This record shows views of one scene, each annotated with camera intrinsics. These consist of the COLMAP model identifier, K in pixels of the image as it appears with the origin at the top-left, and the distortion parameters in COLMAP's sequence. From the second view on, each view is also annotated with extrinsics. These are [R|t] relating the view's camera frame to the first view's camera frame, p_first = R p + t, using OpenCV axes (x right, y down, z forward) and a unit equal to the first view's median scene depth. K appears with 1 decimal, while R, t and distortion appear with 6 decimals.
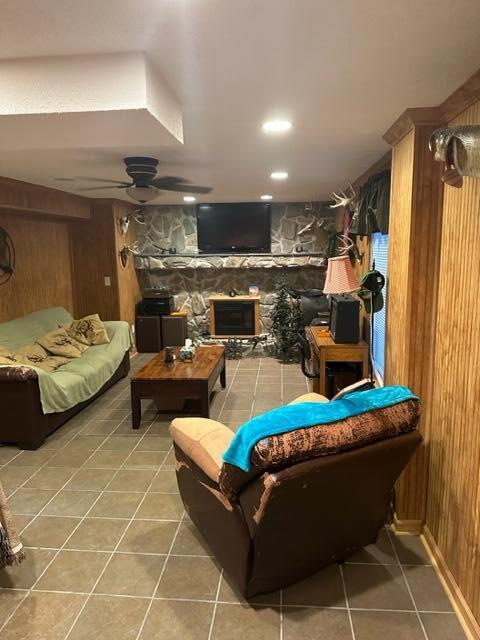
lens RADIAL K [[455.1, 0, 244.8], [0, 455.1, 320.2], [0, 0, 1]] dist [-0.013952, -0.016925]
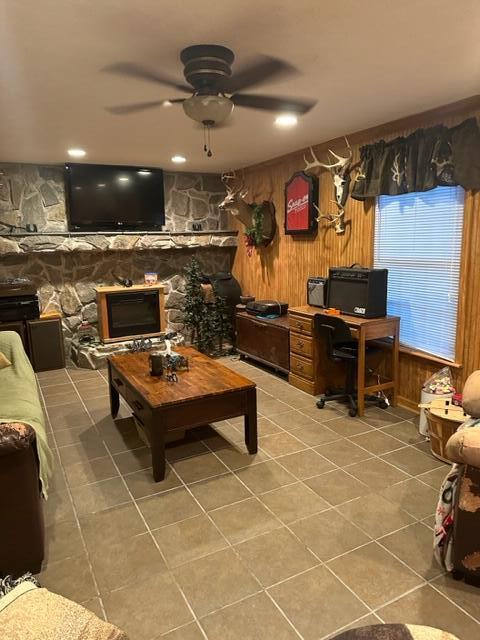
lens RADIAL K [[455.1, 0, 242.0], [0, 455.1, 320.9], [0, 0, 1]] dist [-0.013952, -0.016925]
pose [[0.828574, -0.098374, 0.551169, -0.298093], [0.096204, 0.994817, 0.032934, 0.000341], [-0.551552, 0.025736, 0.833743, 0.239324]]
